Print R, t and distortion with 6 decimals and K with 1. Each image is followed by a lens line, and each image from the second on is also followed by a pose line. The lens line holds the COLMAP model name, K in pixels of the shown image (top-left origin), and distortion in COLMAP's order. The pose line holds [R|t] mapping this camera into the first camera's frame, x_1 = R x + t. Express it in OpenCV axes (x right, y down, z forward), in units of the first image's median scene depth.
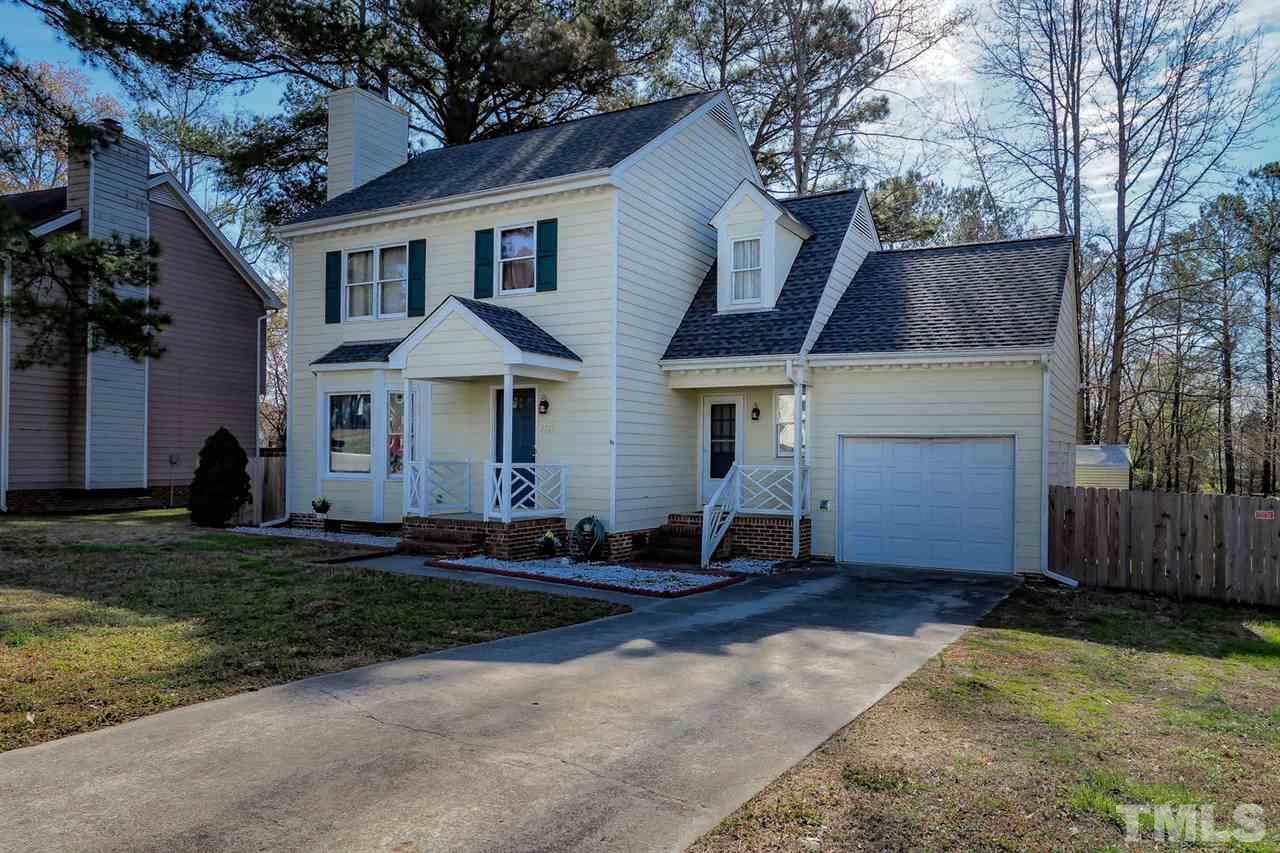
lens RADIAL K [[805.4, 0, 640.8], [0, 805.4, 424.5], [0, 0, 1]] dist [-0.007292, -0.000016]
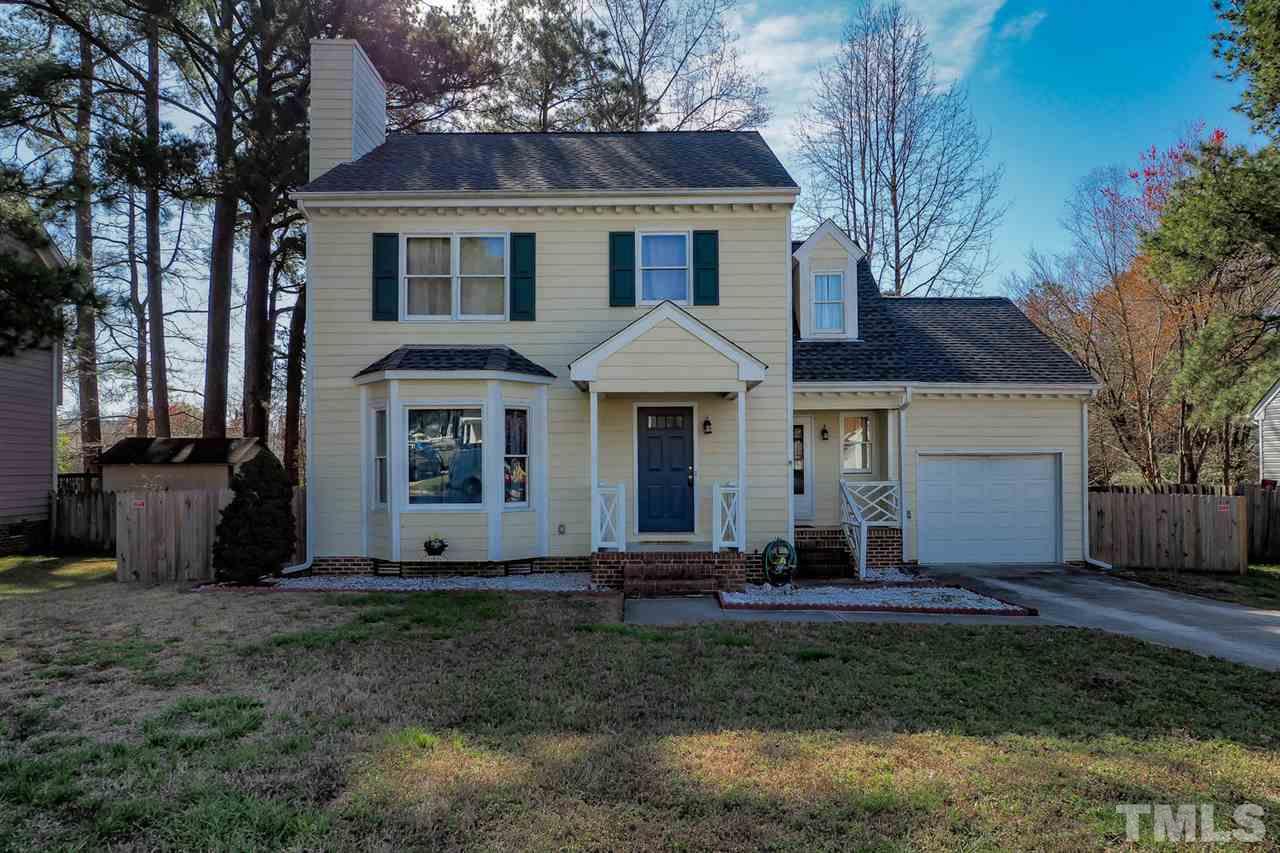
lens RADIAL K [[686.8, 0, 639.3], [0, 686.8, 437.0], [0, 0, 1]] dist [-0.006500, -0.000264]
pose [[0.890089, 0.004307, 0.455766, -0.526808], [0.000083, 0.999954, -0.009611, -0.001293], [-0.455786, 0.008593, 0.890048, 0.295274]]
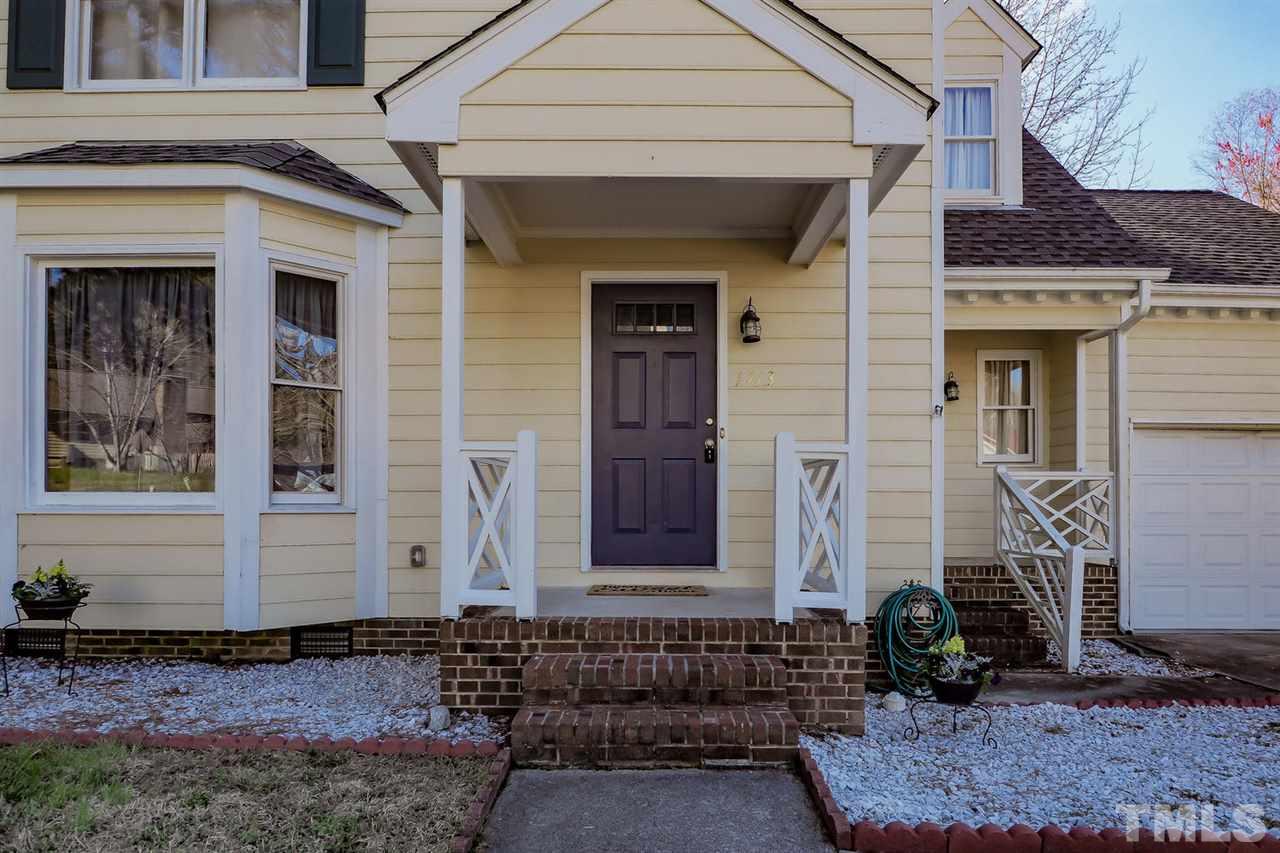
lens RADIAL K [[744.2, 0, 644.8], [0, 744.2, 466.2], [0, 0, 1]] dist [-0.001691, 0.001444]
pose [[0.887401, 0.012601, 0.460827, -0.325087], [-0.011302, 0.999921, -0.005579, 0.050316], [-0.460861, -0.000257, 0.887473, 0.638753]]
